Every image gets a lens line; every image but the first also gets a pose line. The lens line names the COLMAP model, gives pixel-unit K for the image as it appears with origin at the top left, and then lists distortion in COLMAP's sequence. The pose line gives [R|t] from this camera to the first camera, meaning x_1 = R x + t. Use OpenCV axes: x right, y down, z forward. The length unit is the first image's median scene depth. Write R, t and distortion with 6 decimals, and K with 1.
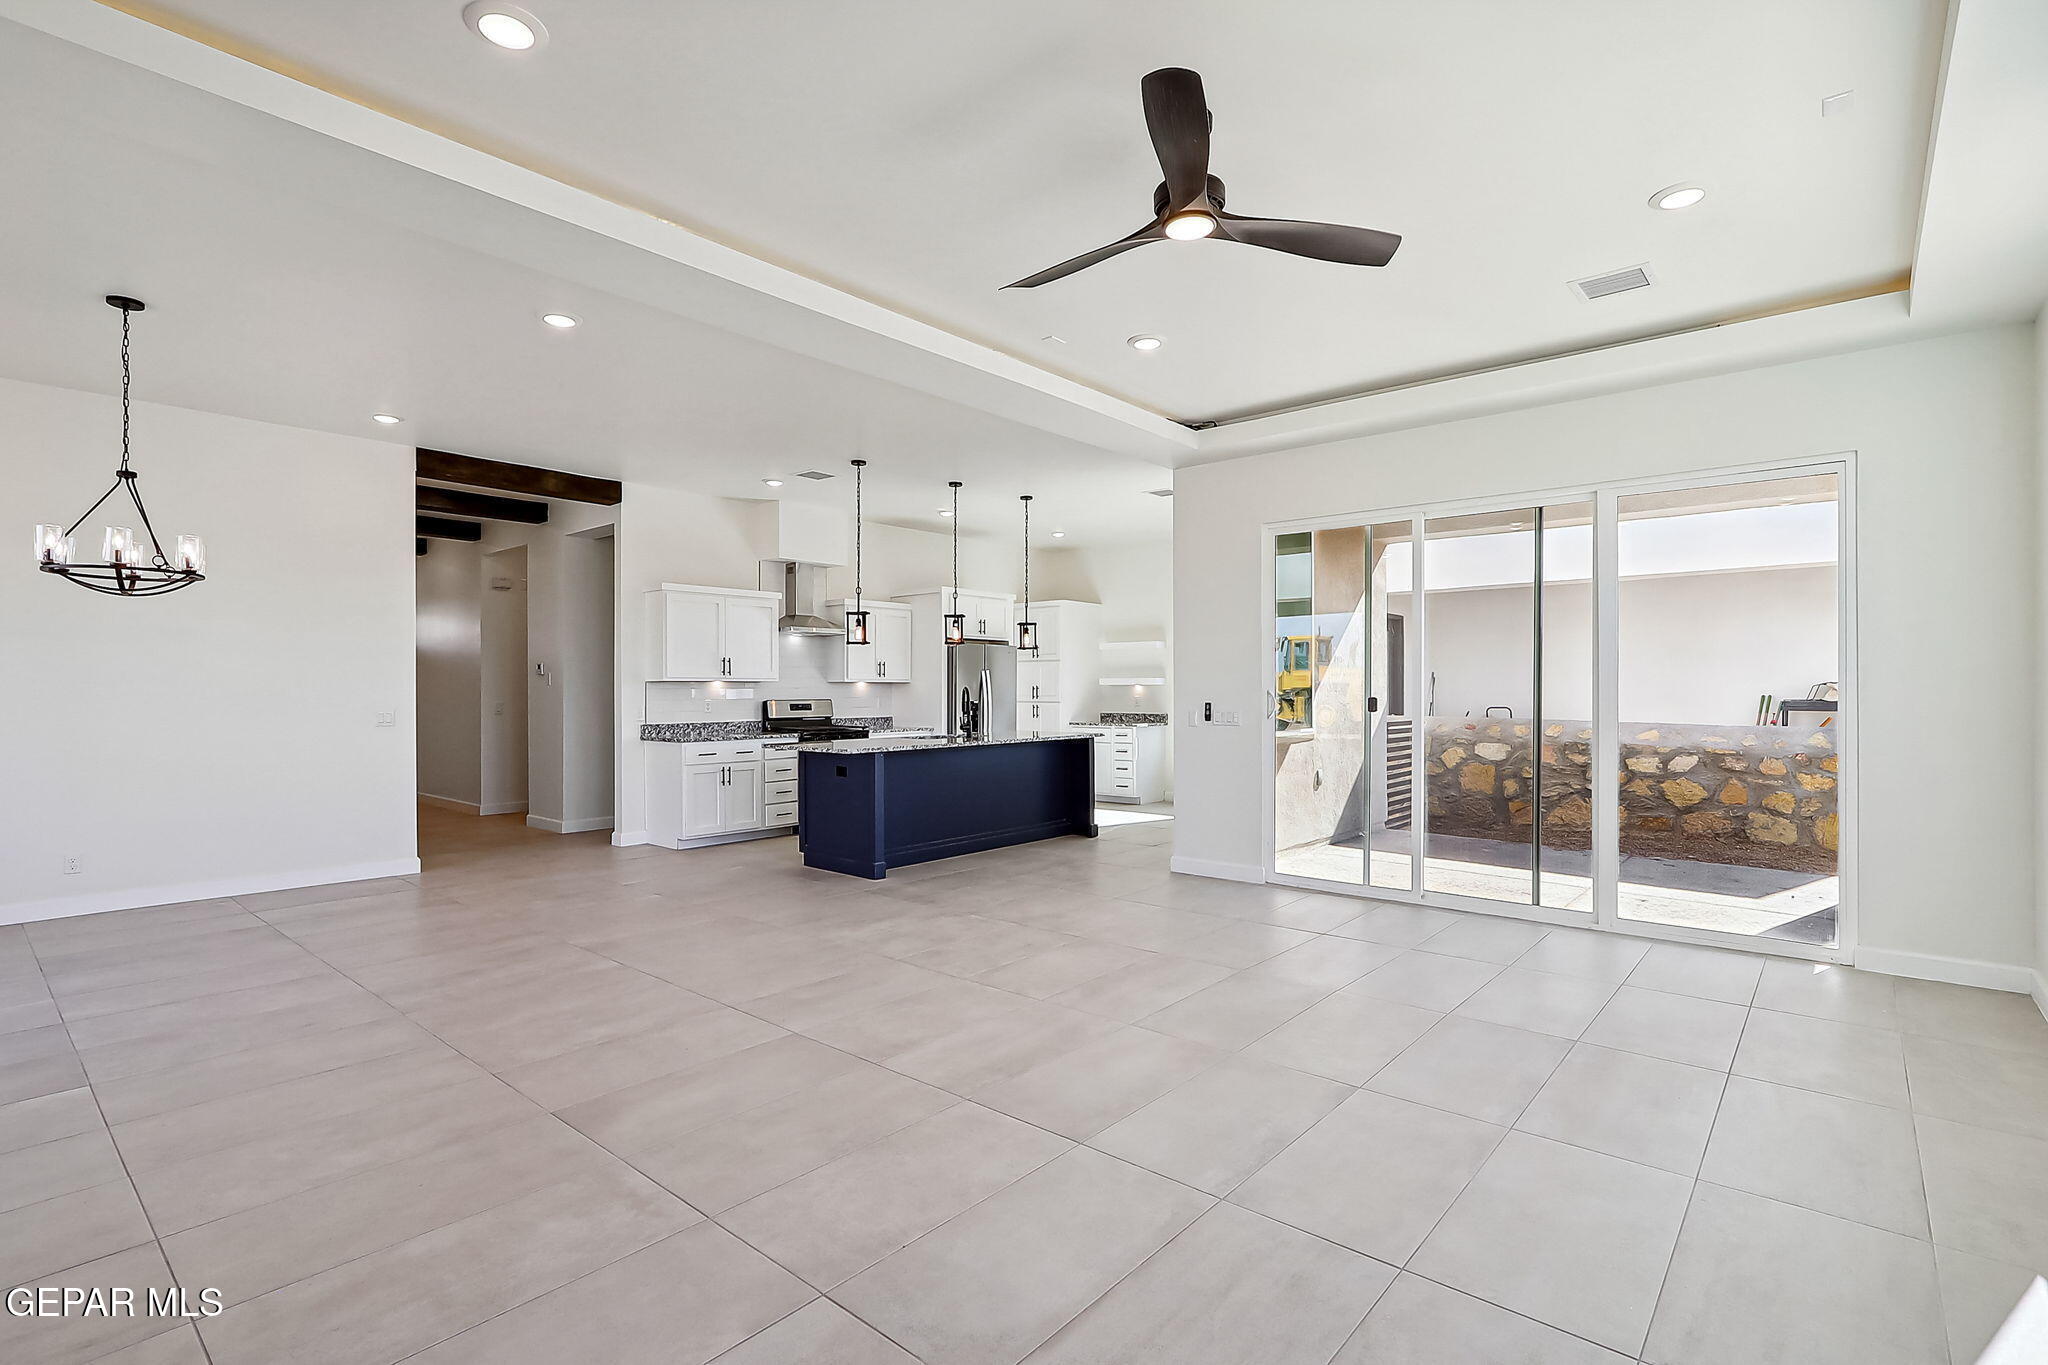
lens RADIAL K [[962.1, 0, 1023.5], [0, 962.1, 682.0], [0, 0, 1]] dist [-0.009557, 0.003802]
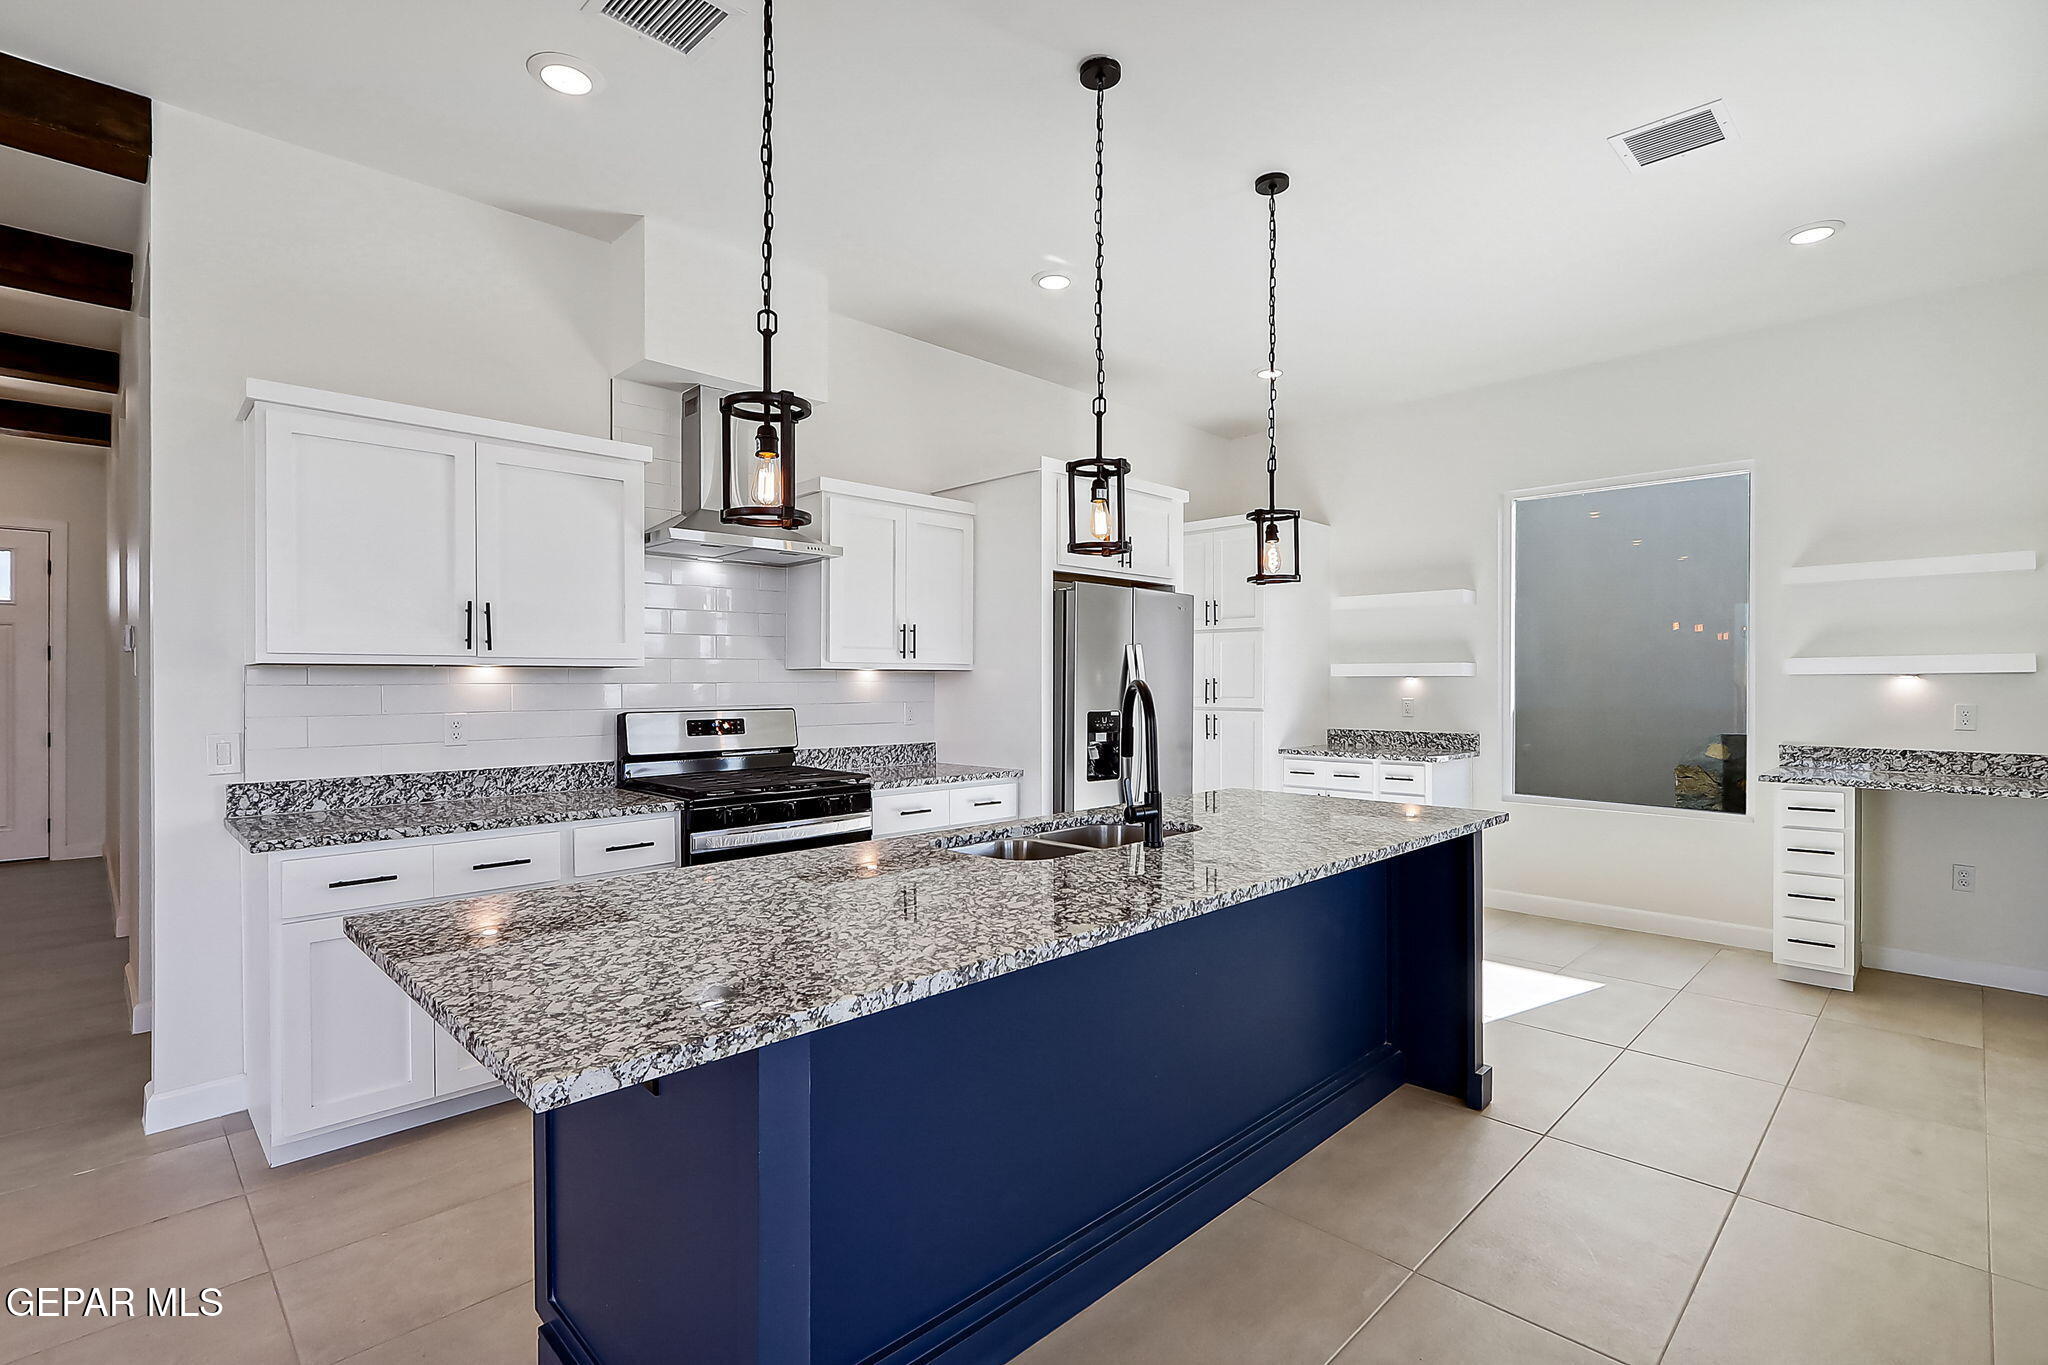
lens RADIAL K [[962.1, 0, 1030.5], [0, 962.1, 680.8], [0, 0, 1]] dist [-0.009557, 0.003802]
pose [[0.997737, 0.001864, -0.067216, -0.062445], [-0.001317, 0.999966, 0.008190, 0.001833], [0.067229, -0.008083, 0.997705, 0.577496]]
